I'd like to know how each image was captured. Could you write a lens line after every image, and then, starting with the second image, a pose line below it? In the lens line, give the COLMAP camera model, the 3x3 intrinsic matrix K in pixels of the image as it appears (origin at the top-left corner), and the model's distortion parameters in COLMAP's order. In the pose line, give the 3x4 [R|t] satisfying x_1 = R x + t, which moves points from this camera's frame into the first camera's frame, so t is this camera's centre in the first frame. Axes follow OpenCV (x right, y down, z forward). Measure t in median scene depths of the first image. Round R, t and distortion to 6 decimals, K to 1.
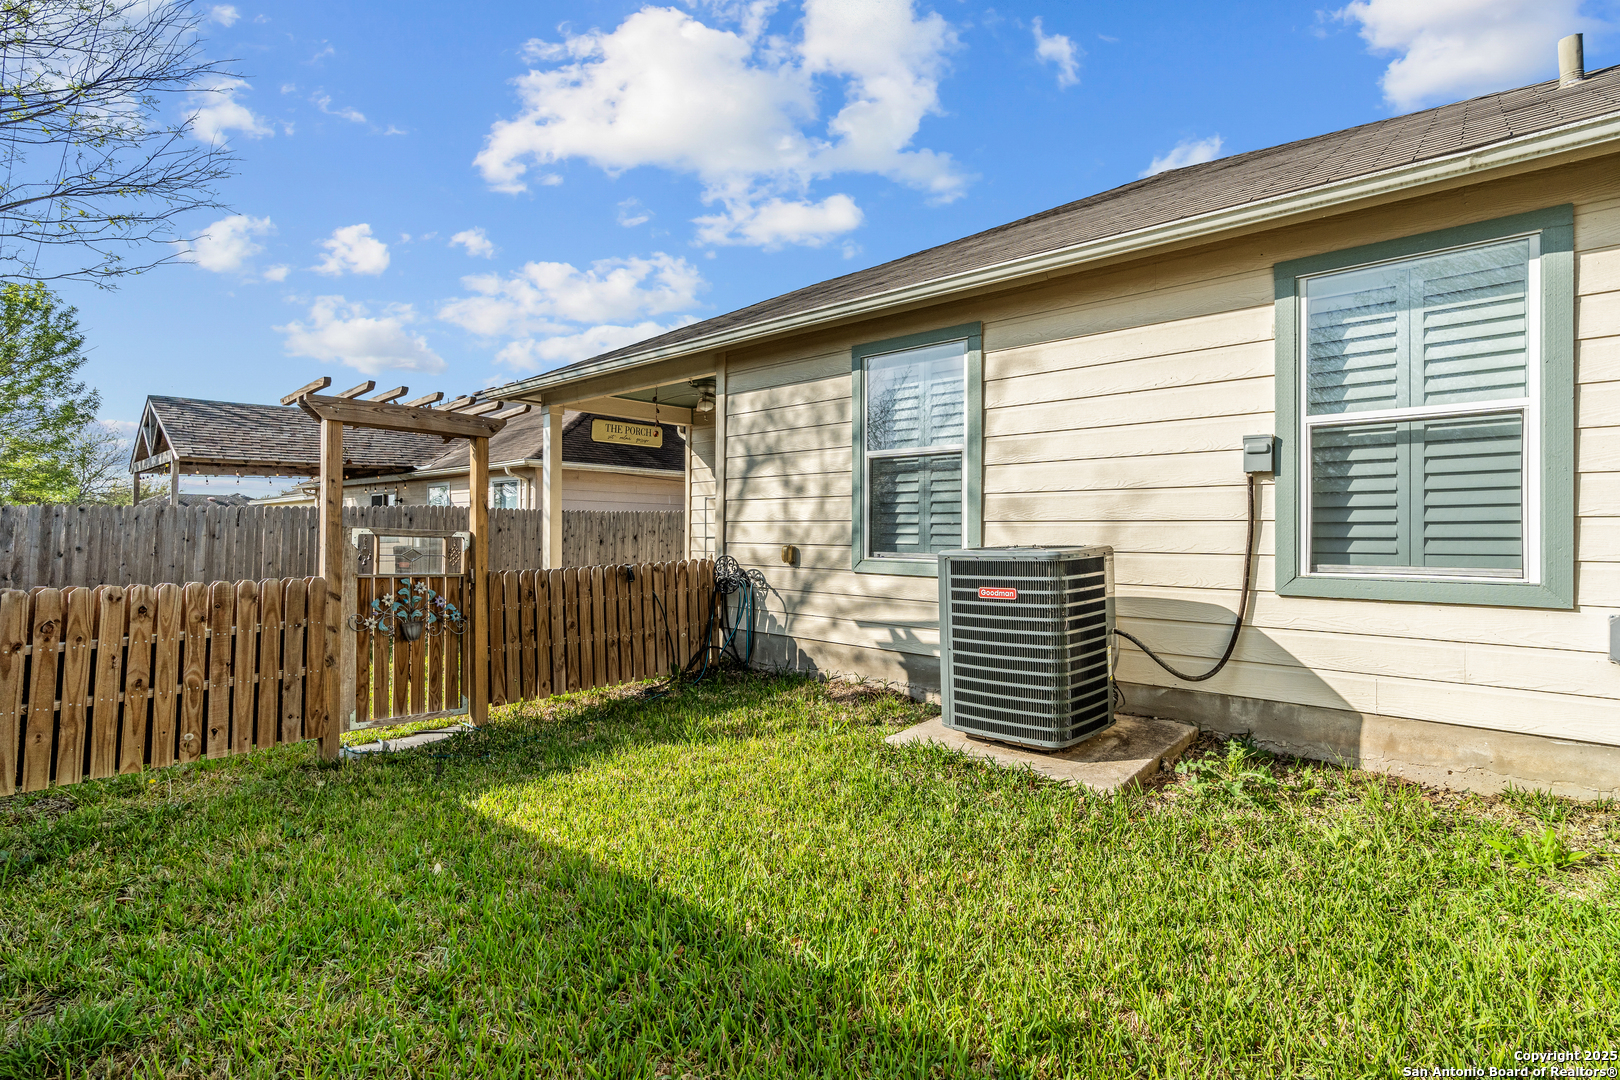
lens RADIAL K [[775.2, 0, 809.4], [0, 775.2, 494.9], [0, 0, 1]] dist [0.000006, 0.000088]
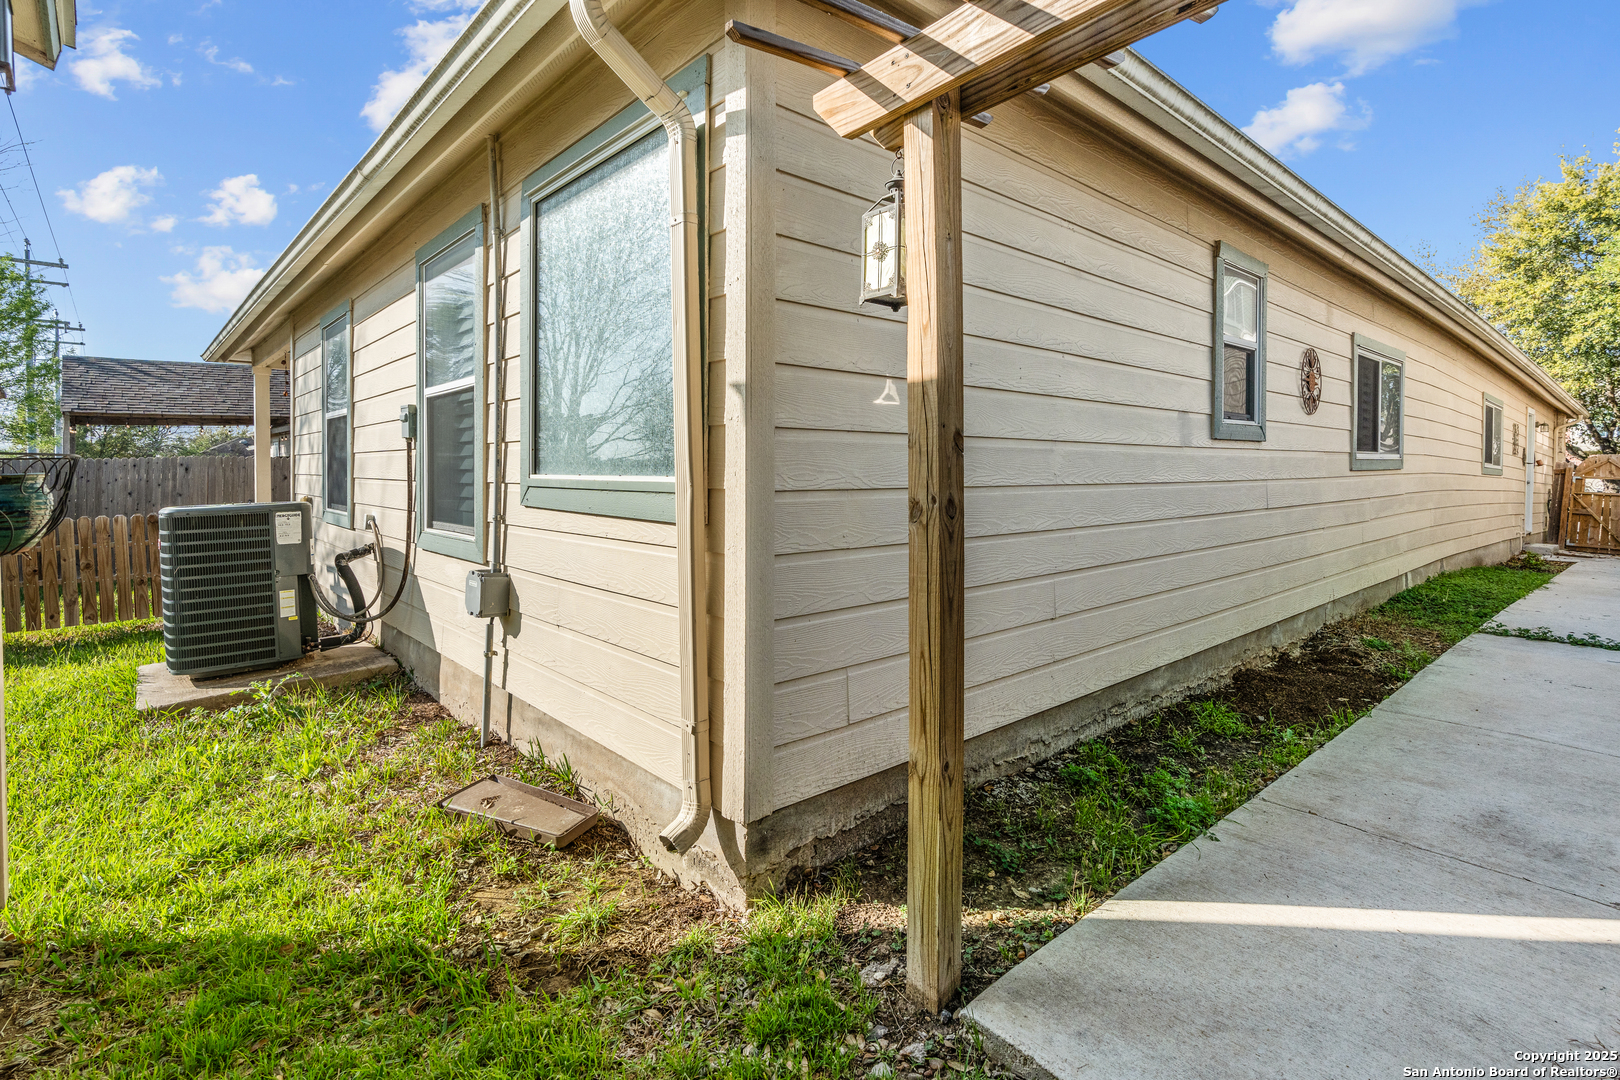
lens RADIAL K [[775.2, 0, 809.4], [0, 775.2, 494.9], [0, 0, 1]] dist [0.000006, 0.000088]
pose [[0.994146, 0.005536, -0.107904, 0.897776], [0.002633, 0.997149, 0.075417, -0.023372], [0.108014, -0.075260, 0.991297, -0.025163]]
